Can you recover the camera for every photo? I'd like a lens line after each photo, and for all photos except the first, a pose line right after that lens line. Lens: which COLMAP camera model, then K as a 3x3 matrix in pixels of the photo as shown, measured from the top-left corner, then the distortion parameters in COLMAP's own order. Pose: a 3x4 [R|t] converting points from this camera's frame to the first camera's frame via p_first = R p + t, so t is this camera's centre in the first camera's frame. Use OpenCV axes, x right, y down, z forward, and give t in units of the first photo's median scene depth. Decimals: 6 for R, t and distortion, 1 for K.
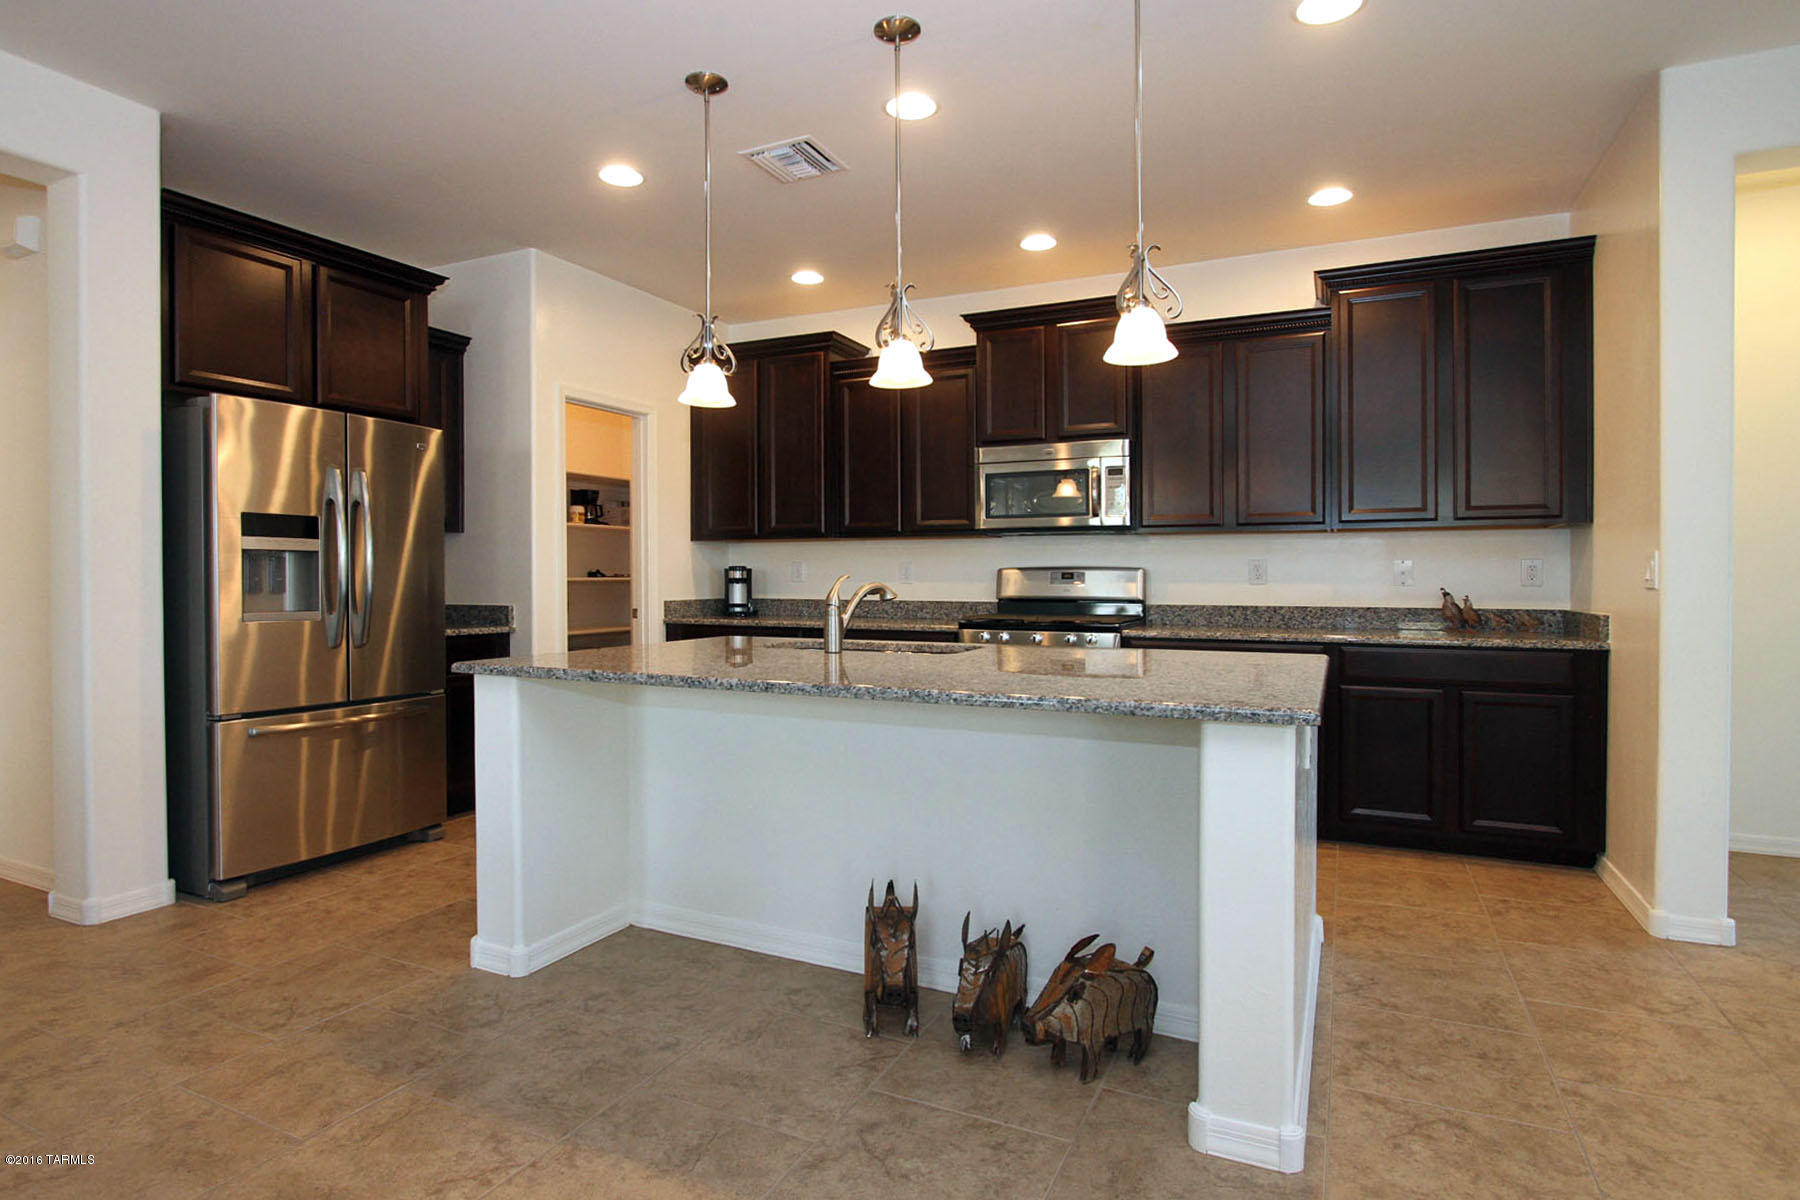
lens RADIAL K [[891.5, 0, 905.1], [0, 891.5, 575.5], [0, 0, 1]] dist [-0.012254, 0.000009]
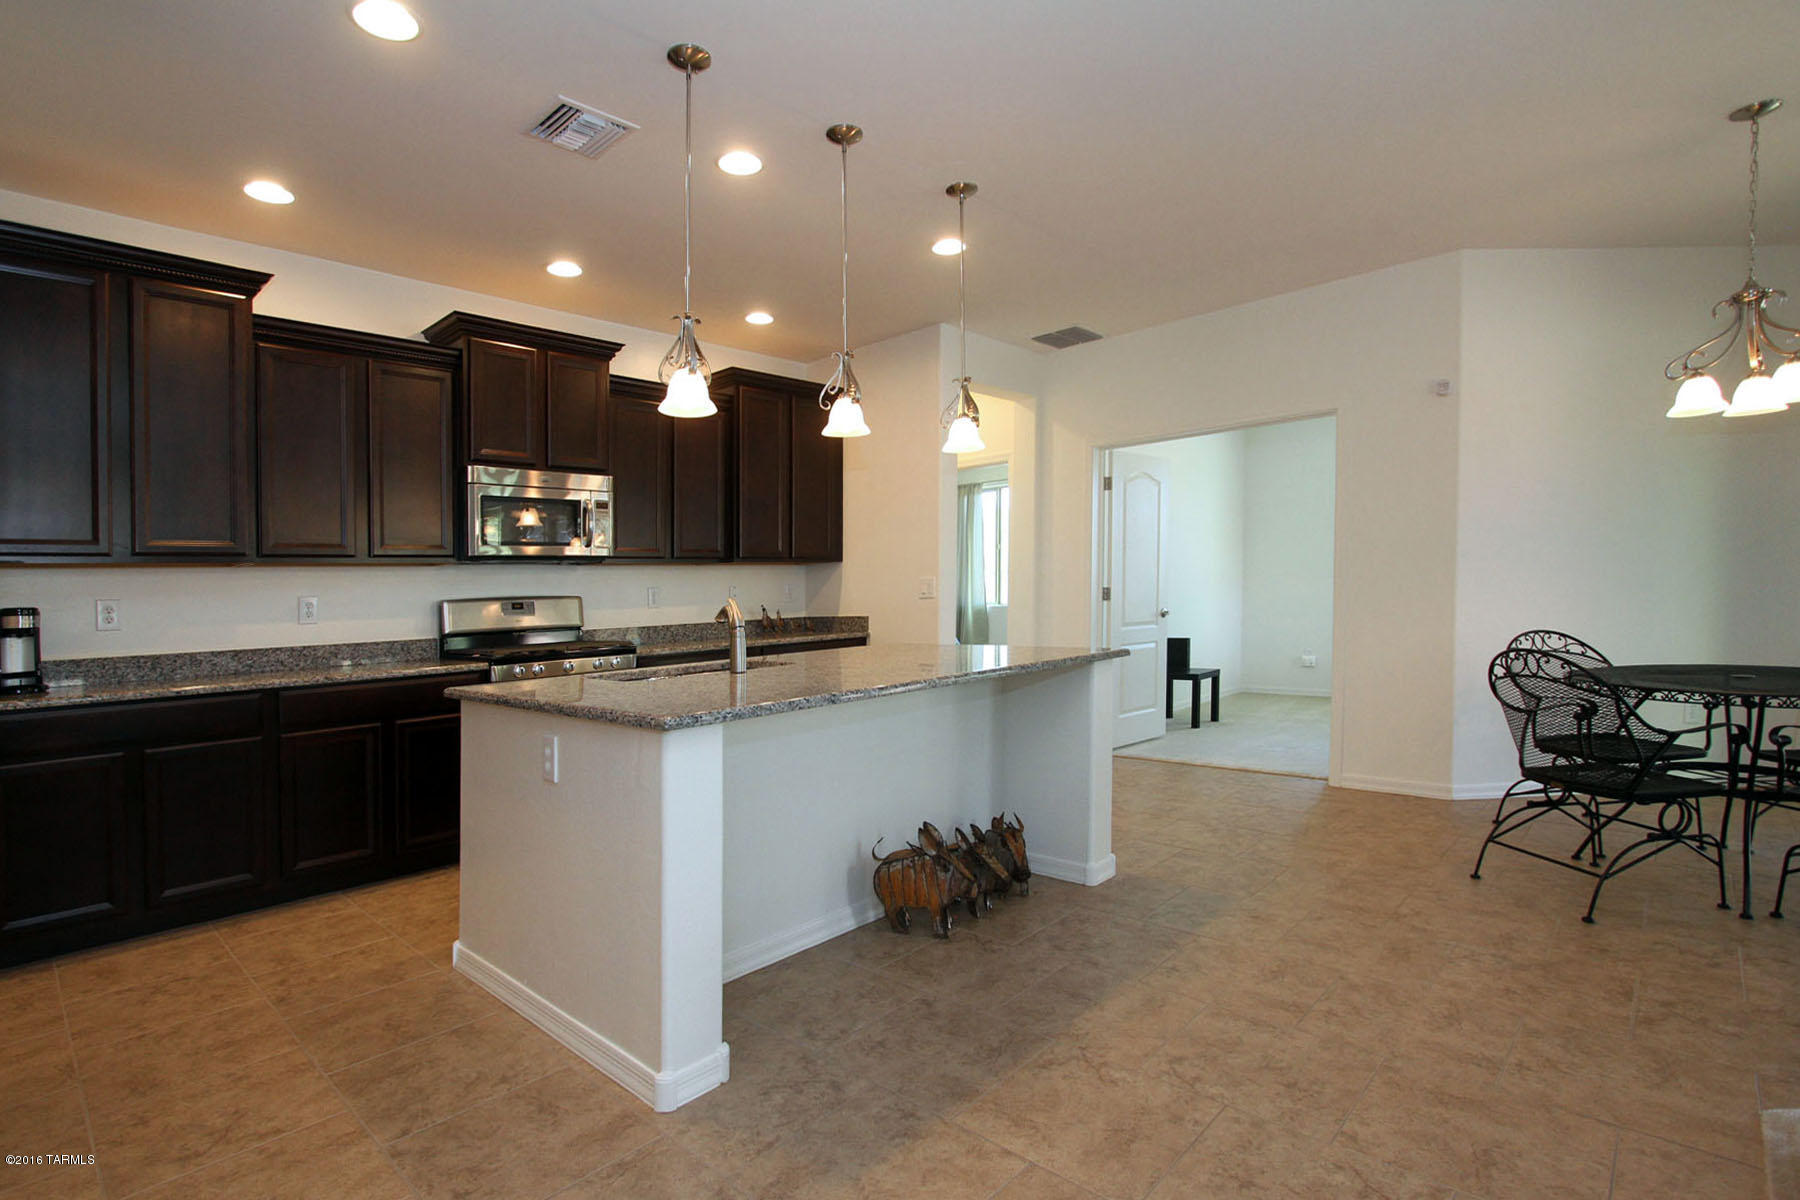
lens RADIAL K [[892.2, 0, 900.0], [0, 892.2, 600.0], [0, 0, 1]] dist [0.030647, -0.000262]
pose [[0.306569, -0.019283, 0.951653, -0.714984], [0.035025, 0.999346, 0.008966, -0.000381], [-0.951204, 0.030583, 0.307044, 0.345087]]
